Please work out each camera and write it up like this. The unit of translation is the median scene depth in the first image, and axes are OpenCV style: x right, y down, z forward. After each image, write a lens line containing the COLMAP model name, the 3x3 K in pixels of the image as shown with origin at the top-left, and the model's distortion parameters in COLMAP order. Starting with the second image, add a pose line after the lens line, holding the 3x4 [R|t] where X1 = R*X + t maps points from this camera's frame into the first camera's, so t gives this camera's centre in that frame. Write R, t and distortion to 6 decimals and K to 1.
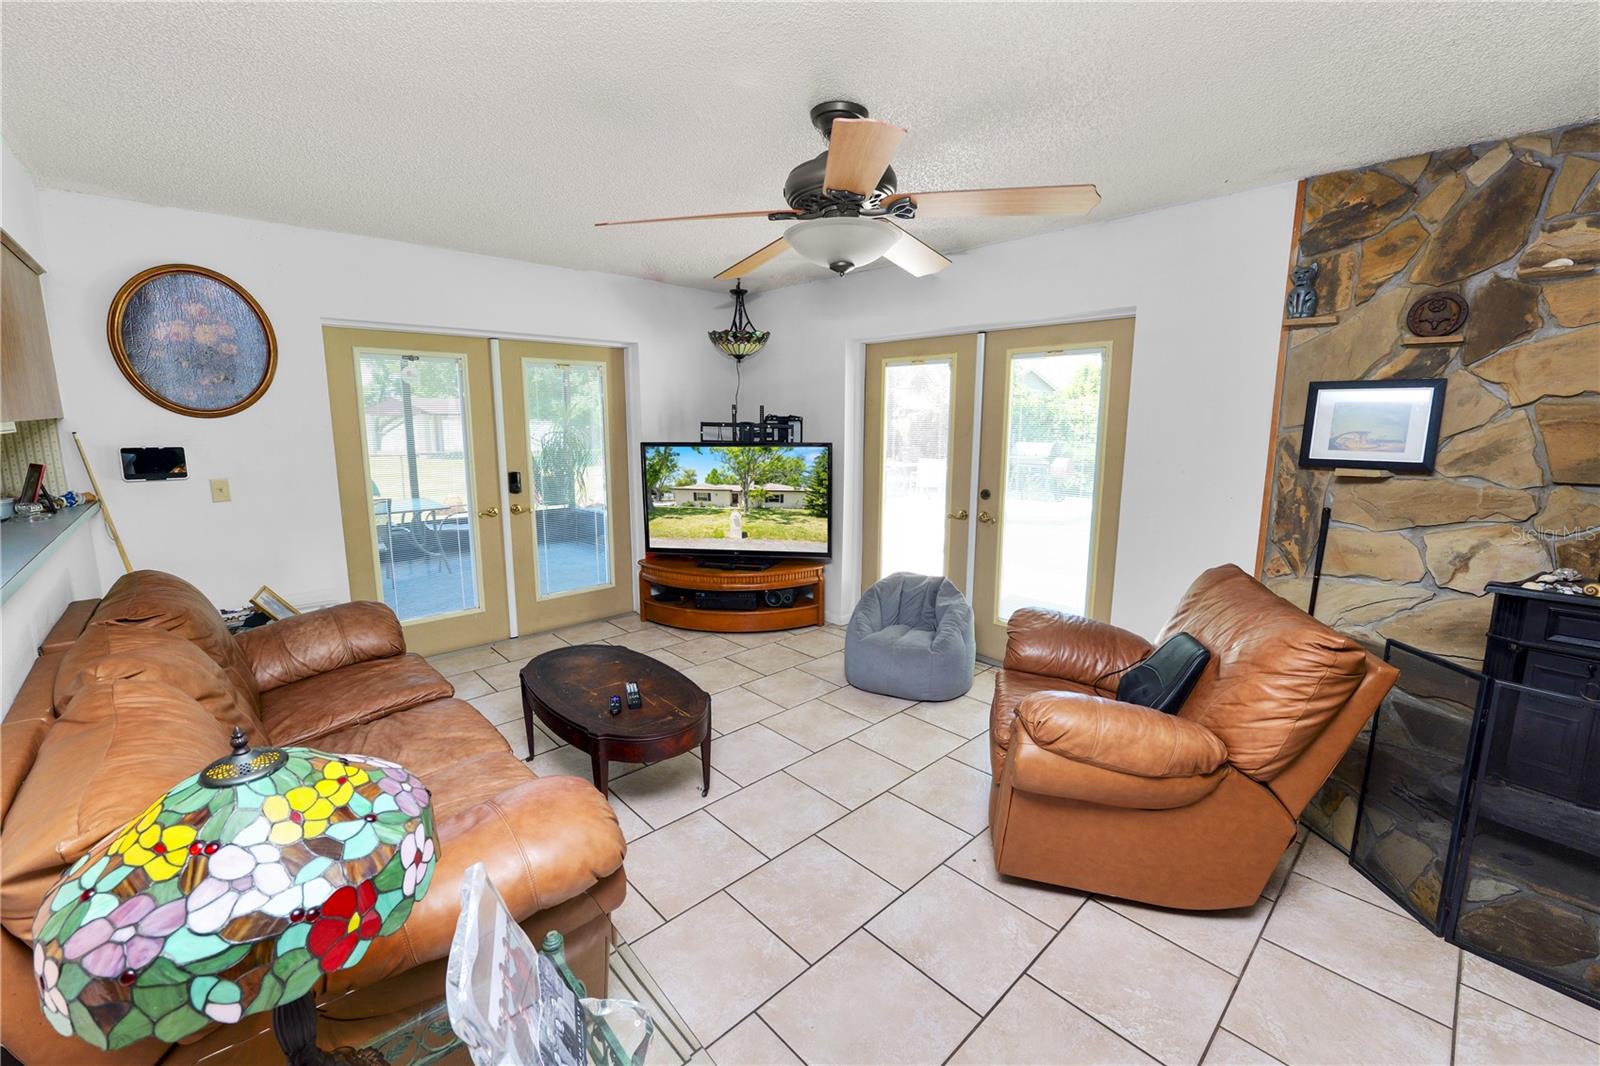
lens RADIAL K [[651.4, 0, 800.4], [0, 651.4, 525.0], [0, 0, 1]] dist [-0.014901, 0.002673]
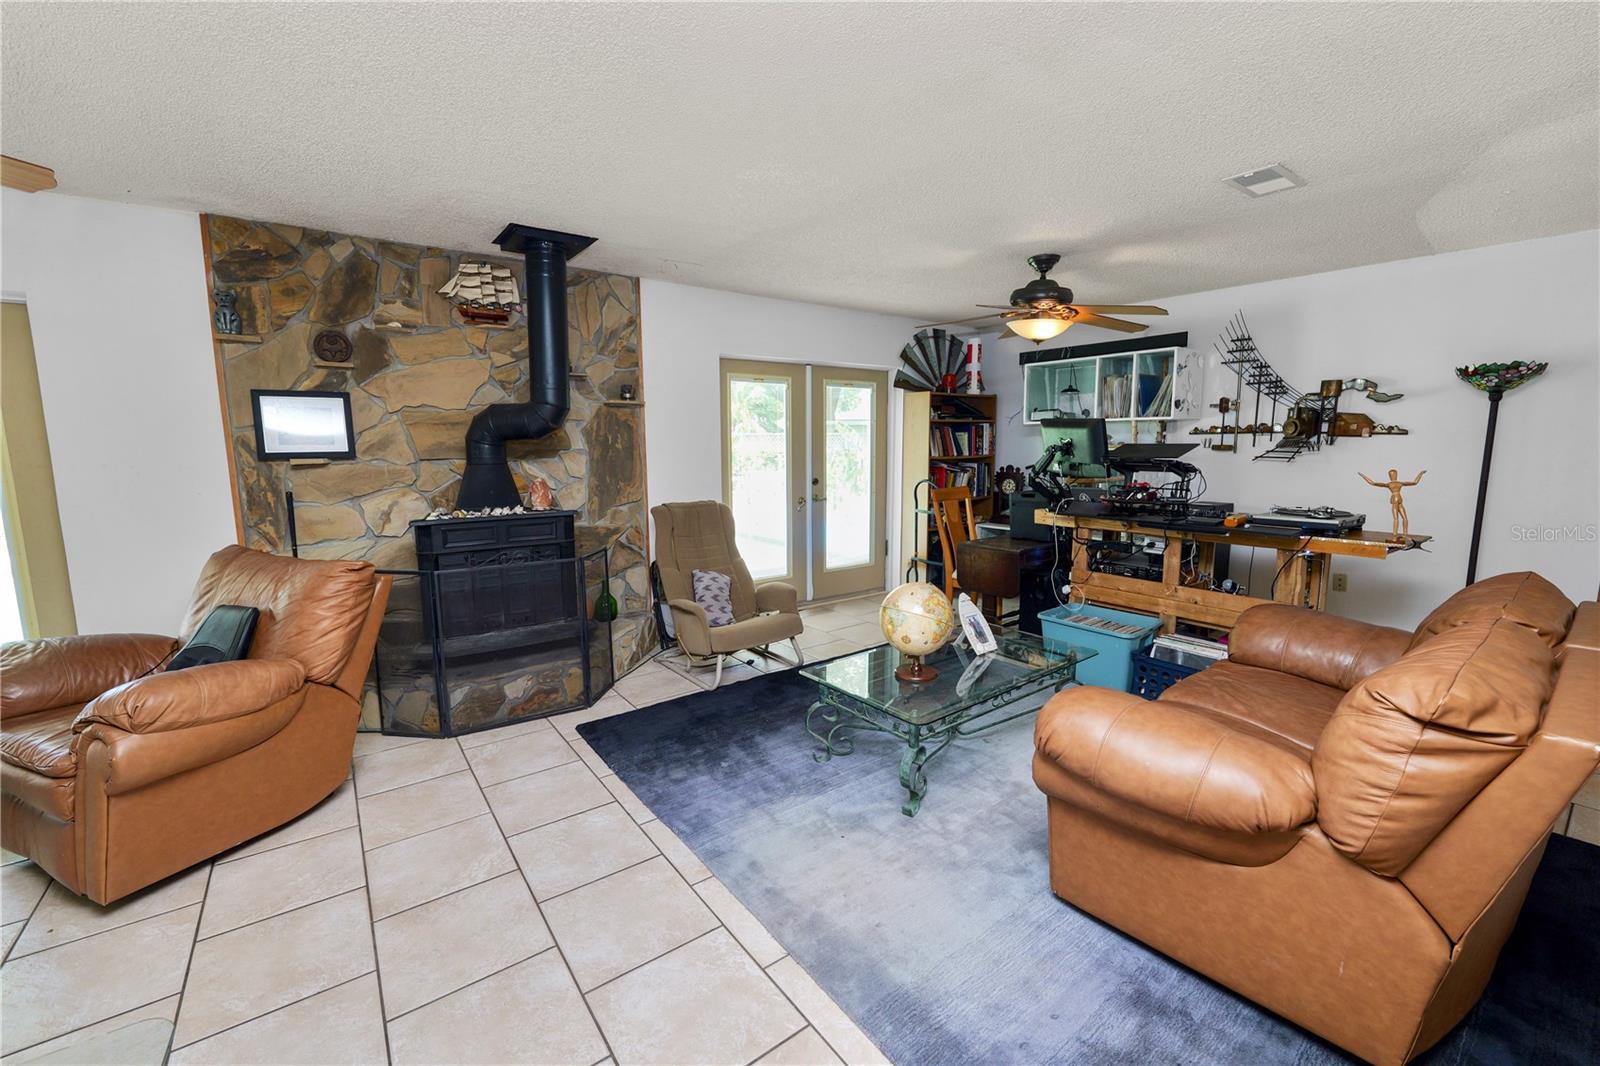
lens RADIAL K [[651.9, 0, 798.3], [0, 651.9, 527.7], [0, 0, 1]] dist [-0.013970, 0.001444]
pose [[0.116162, -0.138343, 0.983548, -0.301088], [0.166101, 0.979013, 0.118088, 0.056530], [-0.979243, 0.149651, 0.136703, -0.119366]]
